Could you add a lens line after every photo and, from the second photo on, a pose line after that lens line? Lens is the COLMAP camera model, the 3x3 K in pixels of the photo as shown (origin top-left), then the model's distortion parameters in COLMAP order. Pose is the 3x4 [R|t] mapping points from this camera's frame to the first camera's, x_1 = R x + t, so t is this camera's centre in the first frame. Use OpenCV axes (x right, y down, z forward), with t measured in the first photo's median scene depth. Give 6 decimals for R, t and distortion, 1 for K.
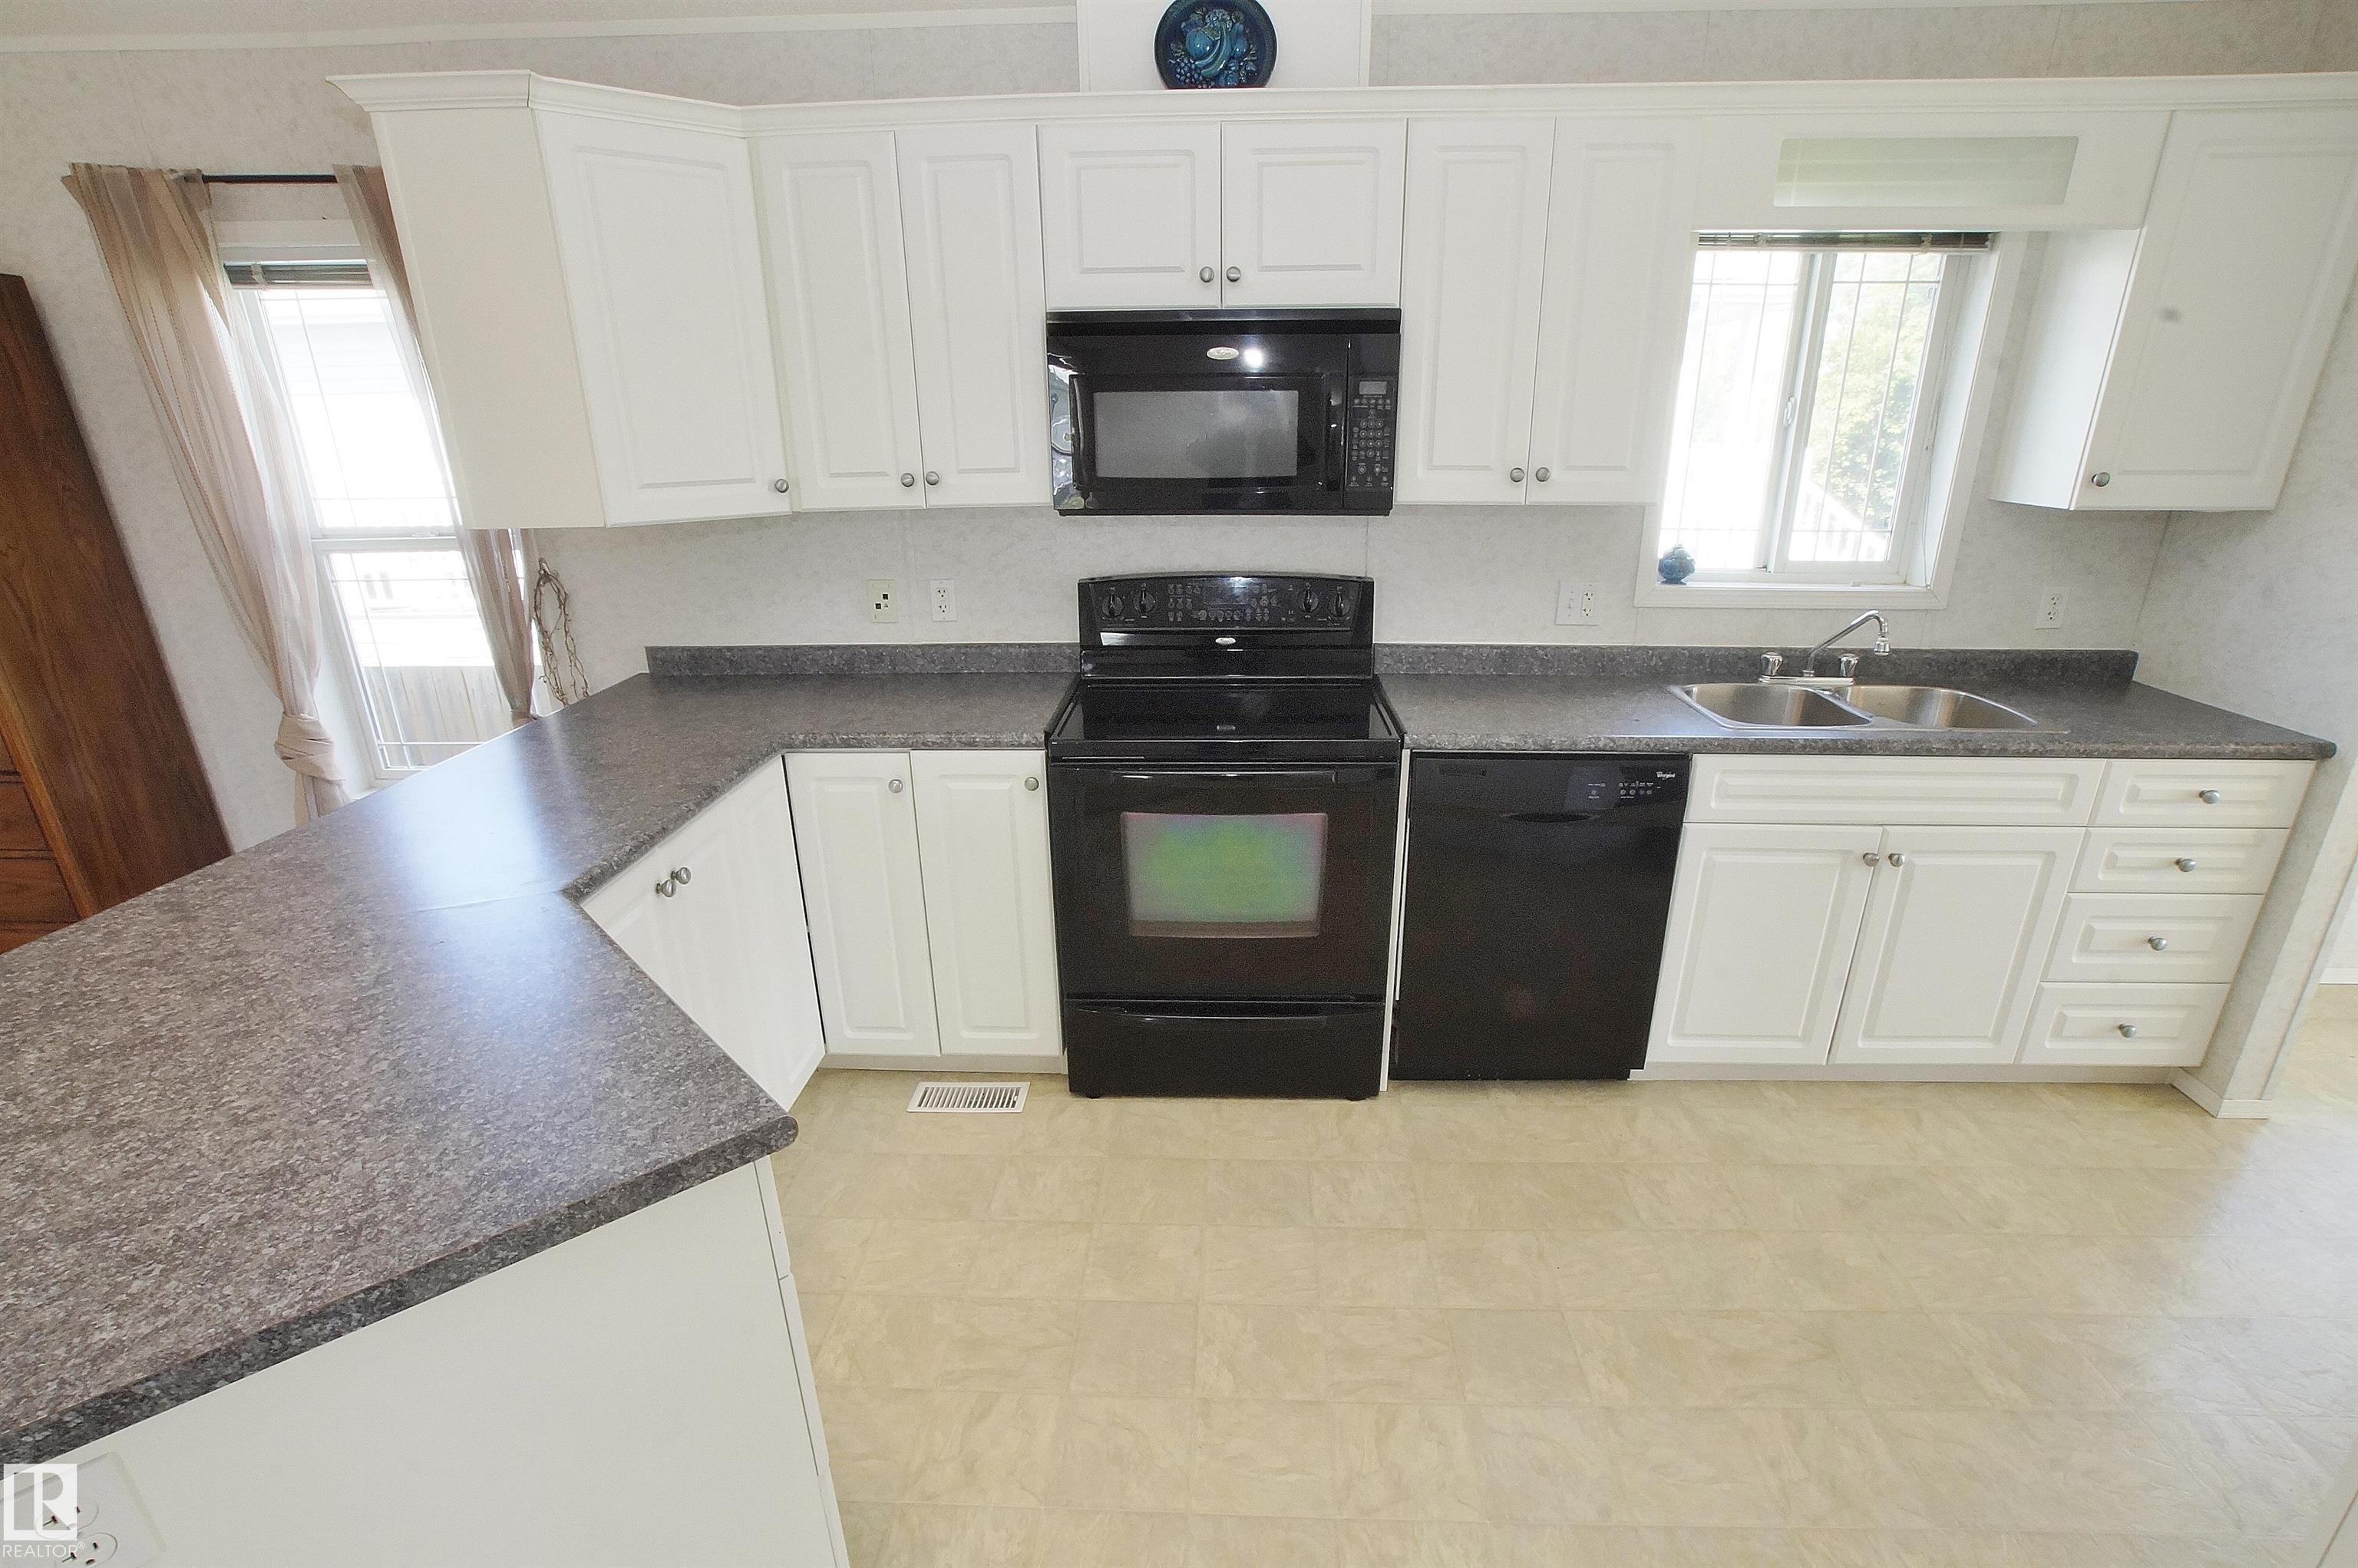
lens RADIAL K [[1170.2, 0, 1186.9], [0, 1170.2, 871.3], [0, 0, 1]] dist [-0.074468, 0.037695]
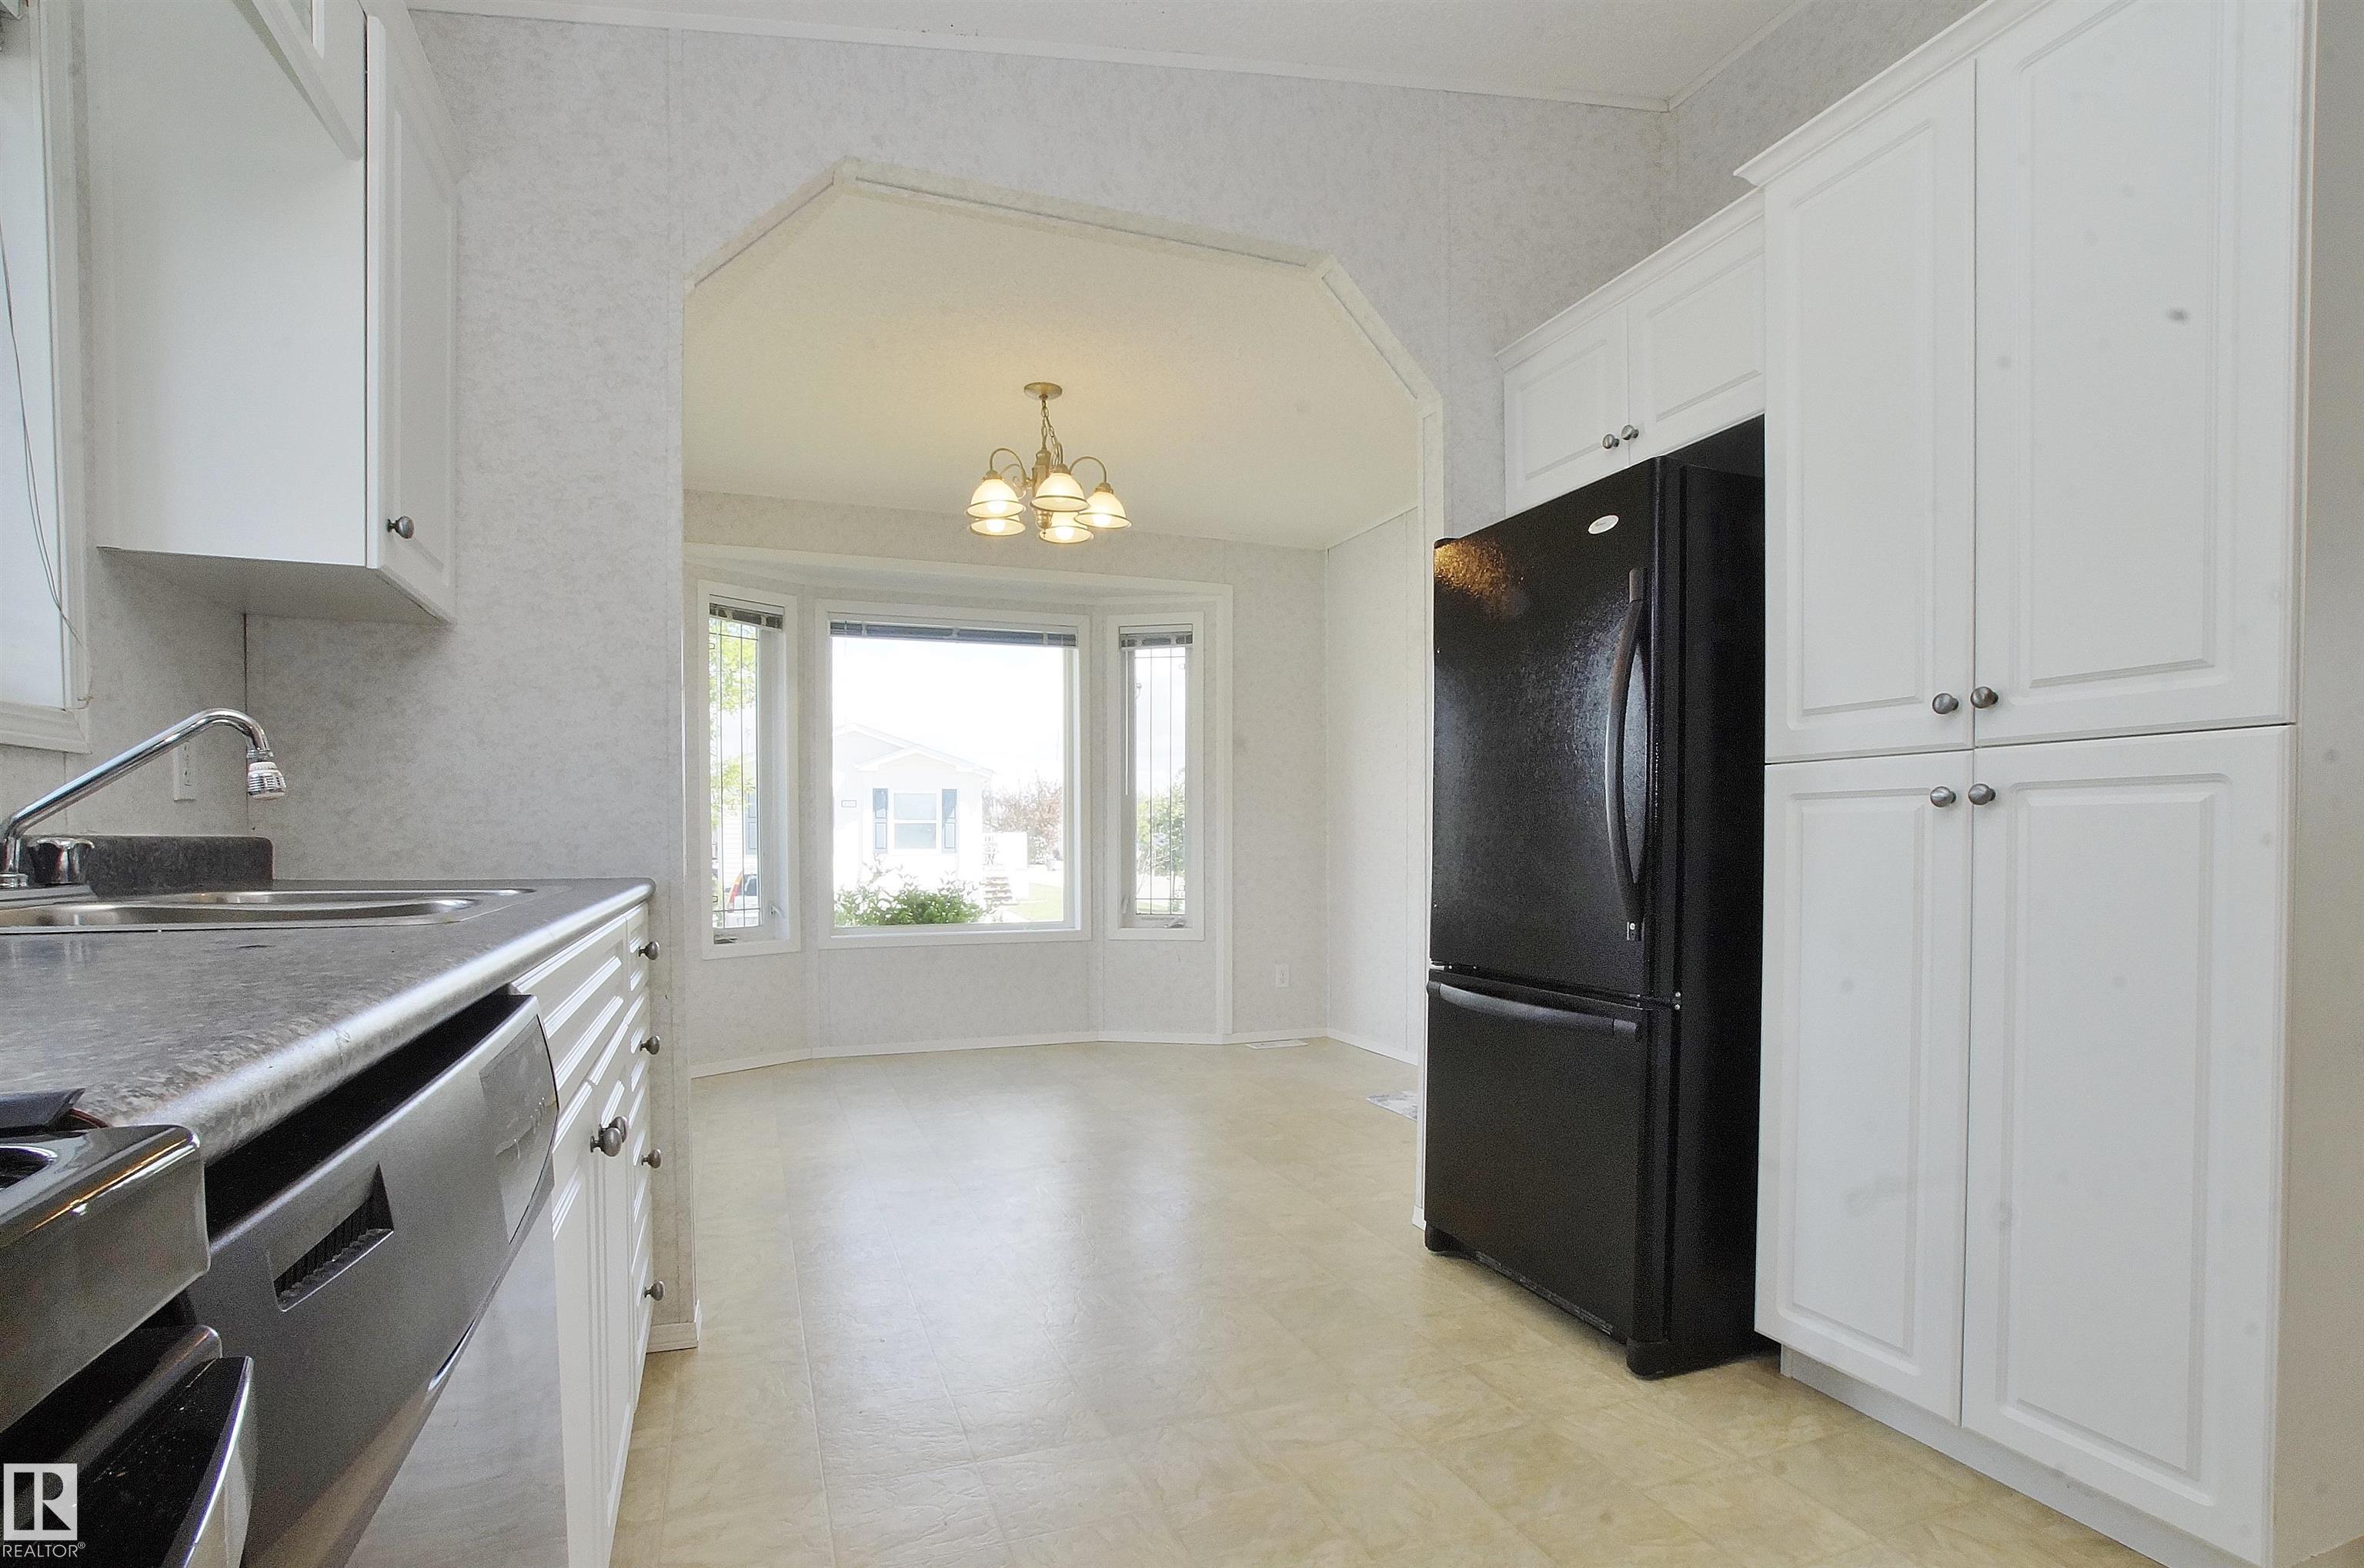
lens RADIAL K [[1159.5, 0, 1196.2], [0, 1159.5, 876.2], [0, 0, 1]] dist [-0.064082, 0.033123]
pose [[-0.398919, -0.021206, 0.916741, 0.029695], [0.344687, 0.922948, 0.171339, -0.111162], [-0.849738, 0.384339, -0.360872, 0.875306]]
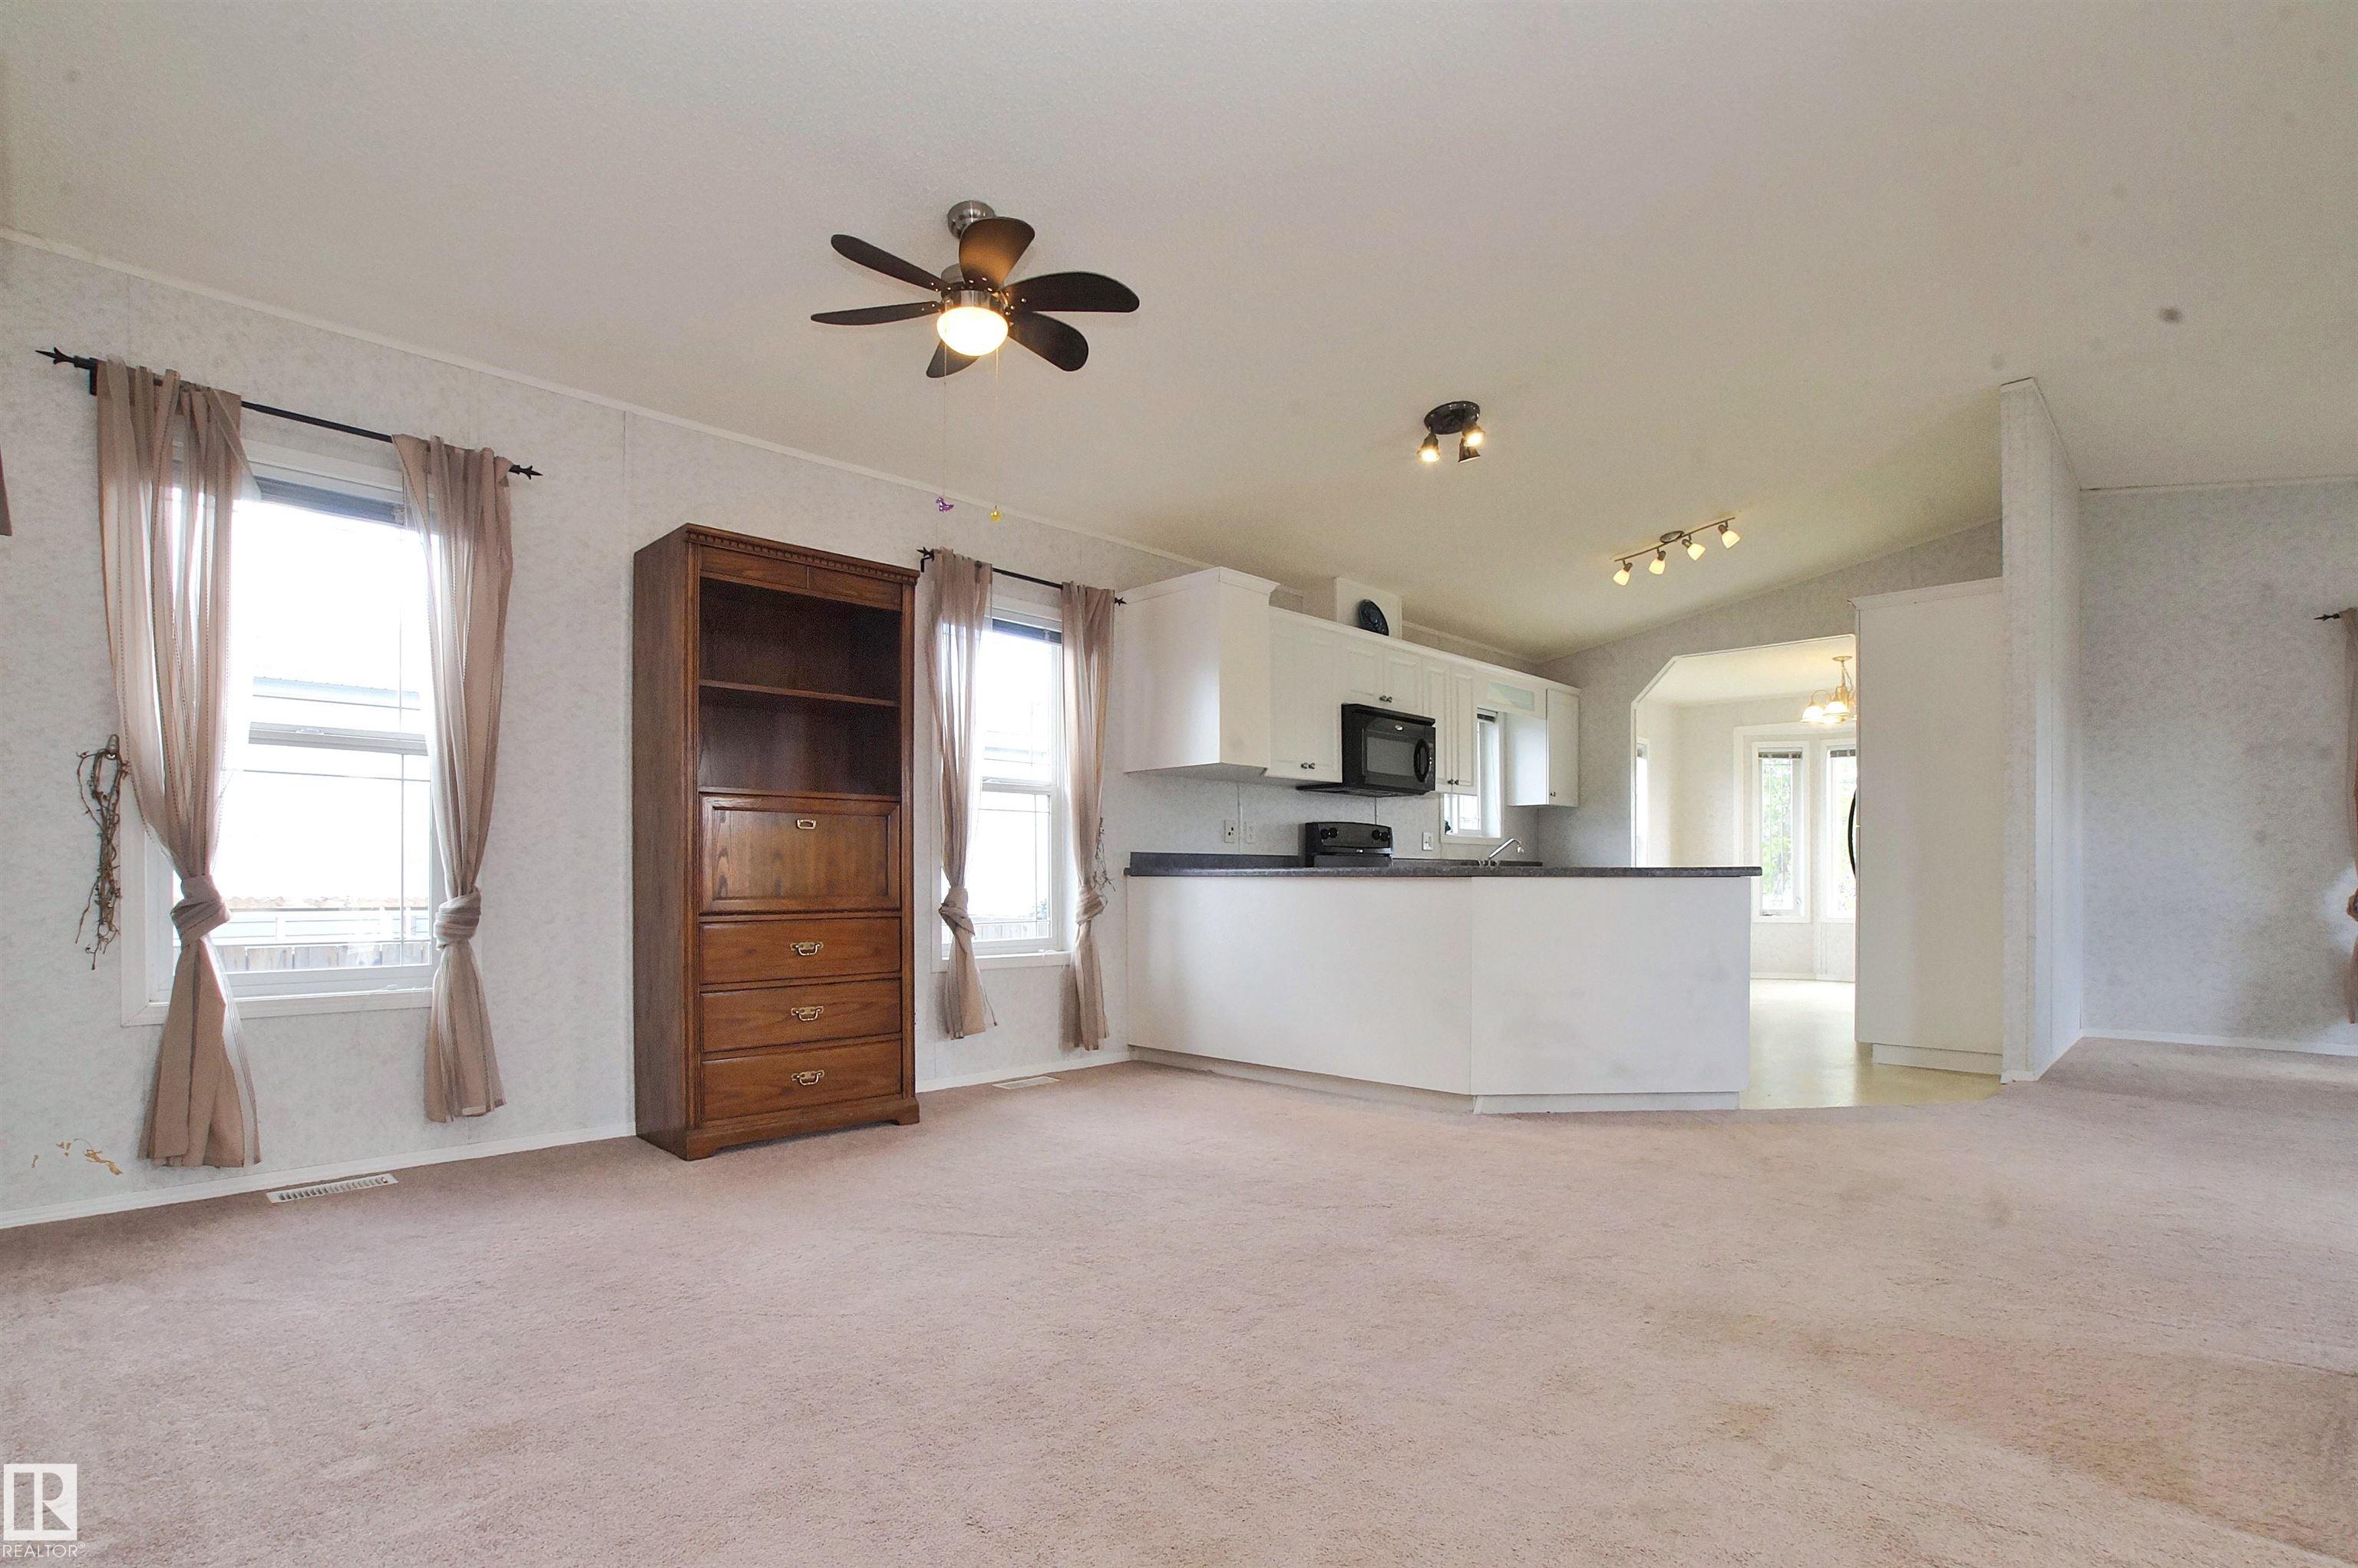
lens RADIAL K [[1149.5, 0, 1184.1], [0, 1149.5, 869.9], [0, 0, 1]] dist [-0.075459, 0.035276]
pose [[0.671312, 0.014025, 0.741043, -1.971341], [0.270400, 0.926275, -0.262486, 0.346474], [-0.690090, 0.376588, 0.618027, -0.107841]]
